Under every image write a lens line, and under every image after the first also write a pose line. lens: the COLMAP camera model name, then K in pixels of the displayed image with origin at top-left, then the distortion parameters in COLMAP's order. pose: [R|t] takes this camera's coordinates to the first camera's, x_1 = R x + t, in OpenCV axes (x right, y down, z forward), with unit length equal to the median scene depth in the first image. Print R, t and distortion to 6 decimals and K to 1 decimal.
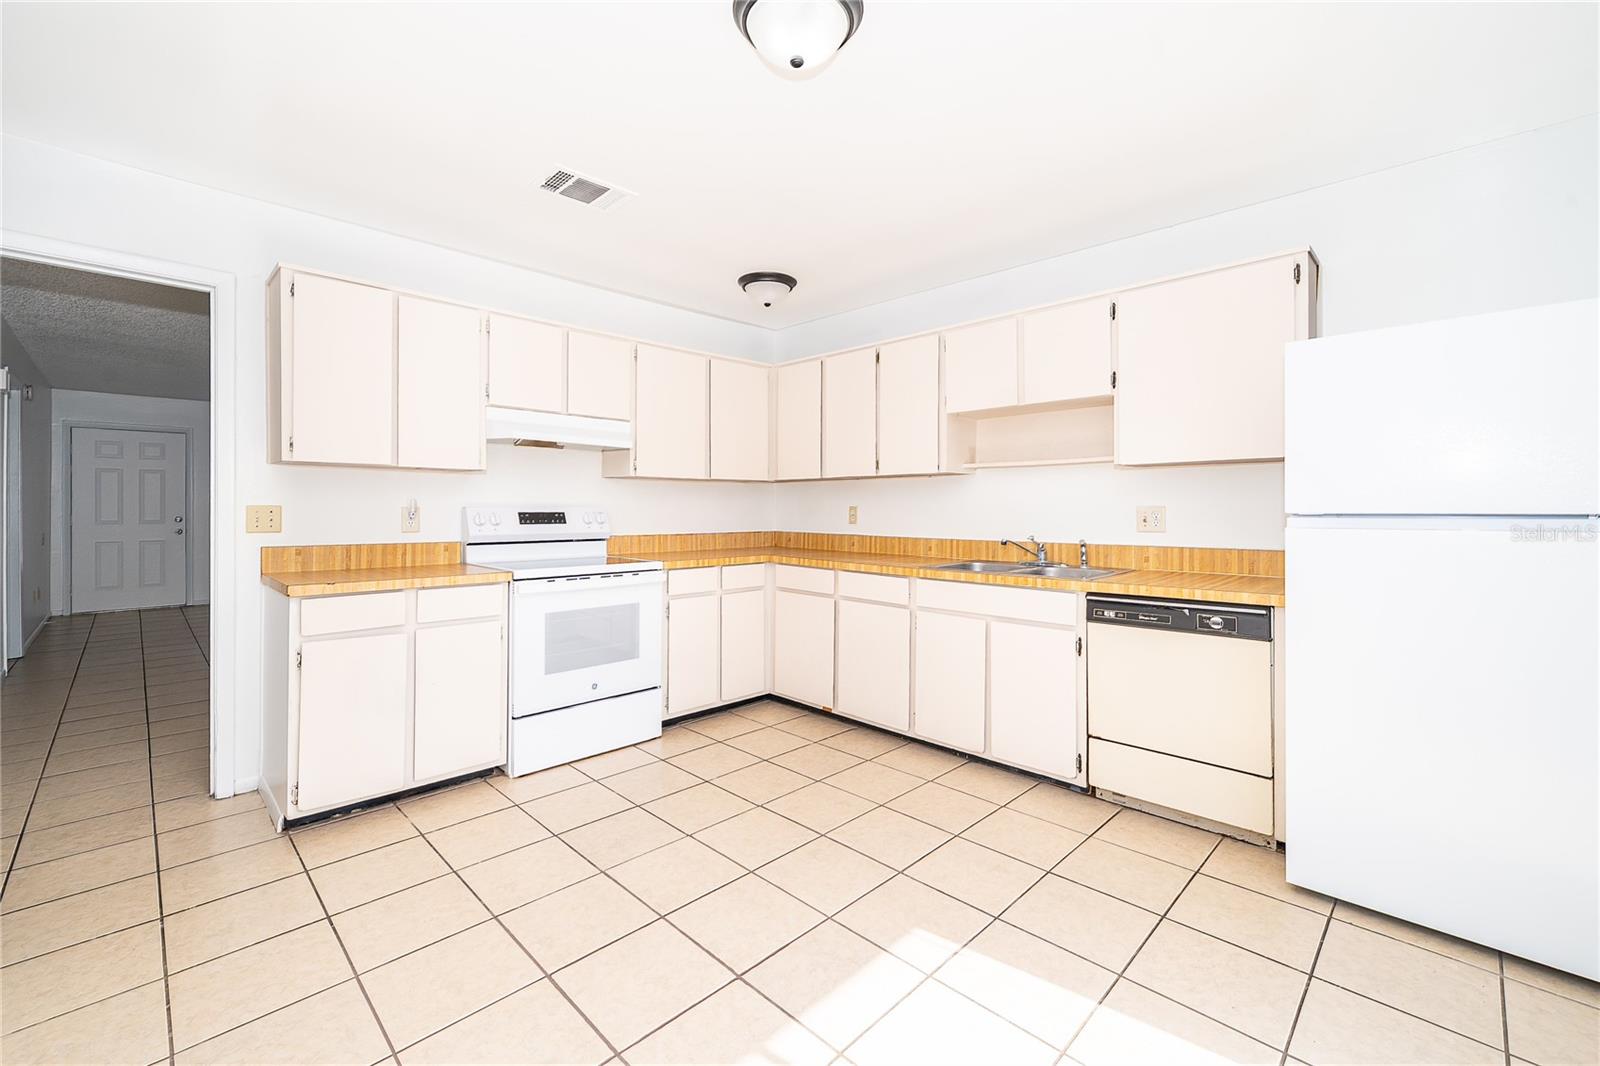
lens RADIAL K [[666.0, 0, 801.3], [0, 666.0, 520.8], [0, 0, 1]] dist [-0.005185, -0.000370]
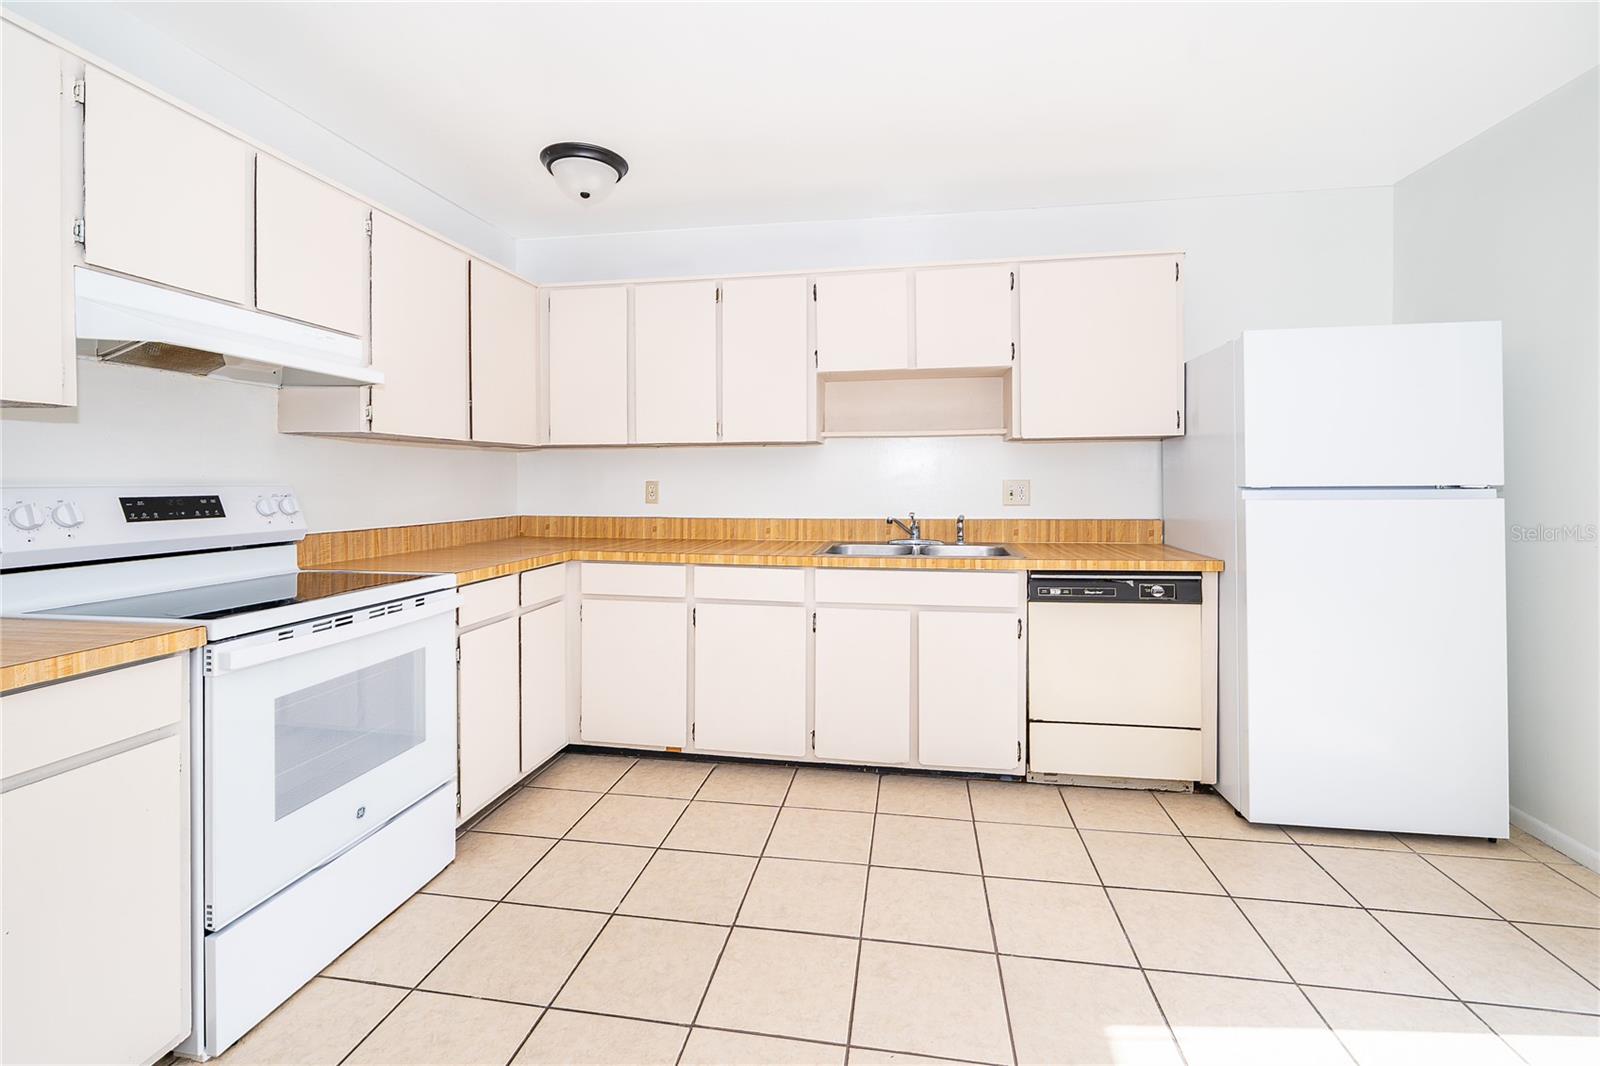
lens RADIAL K [[666.0, 0, 769.7], [0, 666.0, 492.7], [0, 0, 1]] dist [-0.005185, -0.000370]
pose [[0.816878, -0.015707, 0.576597, -0.329761], [0.016419, 0.999857, 0.003977, -0.011250], [-0.576577, 0.006218, 0.817019, 0.341134]]
